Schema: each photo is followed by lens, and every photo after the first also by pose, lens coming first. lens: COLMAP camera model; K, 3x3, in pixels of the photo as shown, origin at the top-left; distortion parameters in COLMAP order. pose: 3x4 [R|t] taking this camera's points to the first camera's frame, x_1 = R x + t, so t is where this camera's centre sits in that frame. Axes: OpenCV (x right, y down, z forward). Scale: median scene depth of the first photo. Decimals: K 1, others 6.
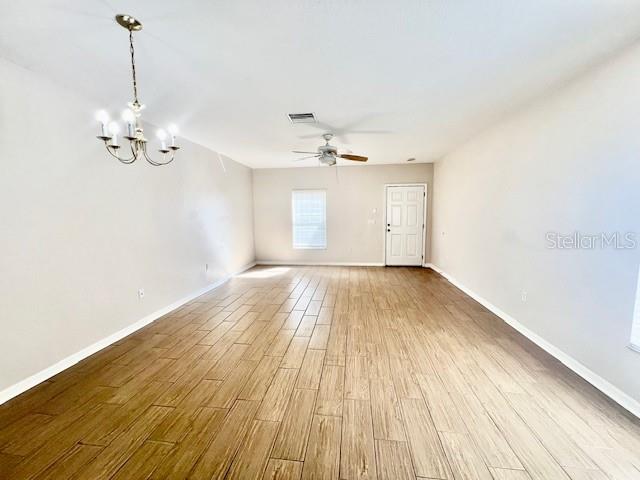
lens RADIAL K [[255.2, 0, 321.0], [0, 255.2, 240.4], [0, 0, 1]] dist [-0.003785, 0.000426]
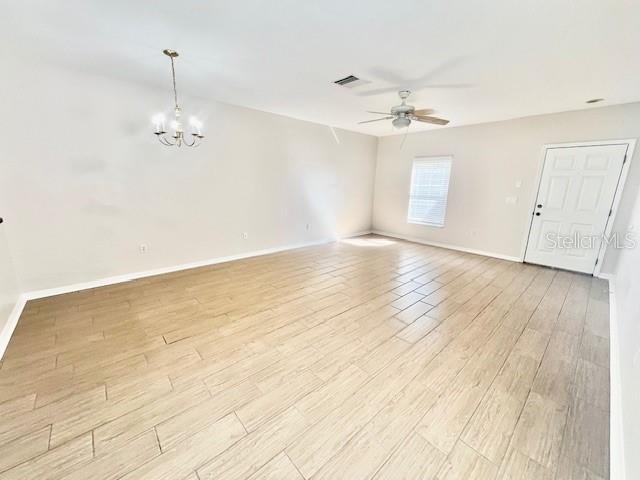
lens RADIAL K [[255.2, 0, 320.4], [0, 255.2, 239.8], [0, 0, 1]] dist [-0.003785, 0.000426]
pose [[0.755953, 0.171617, -0.631730, 0.271148], [-0.098387, 0.983848, 0.149540, -0.014859], [0.647190, -0.050891, 0.760628, 0.084301]]
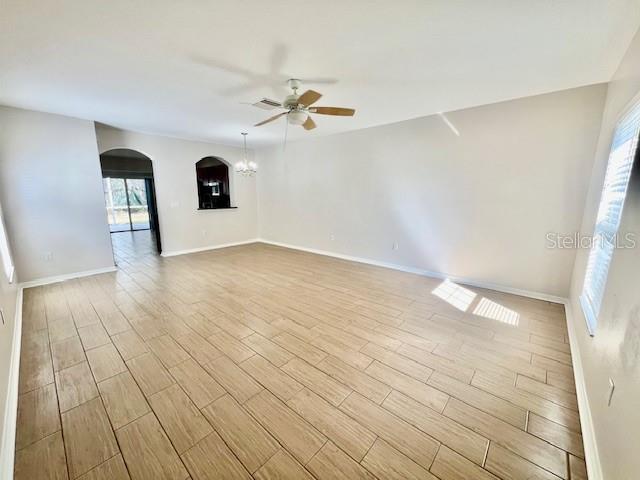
lens RADIAL K [[255.2, 0, 318.0], [0, 255.2, 239.6], [0, 0, 1]] dist [-0.003785, 0.000426]
pose [[-0.570661, 0.162239, -0.804999, 0.385053], [-0.079386, 0.964799, 0.250722, -0.108099], [0.817339, 0.206983, -0.537694, 0.937422]]
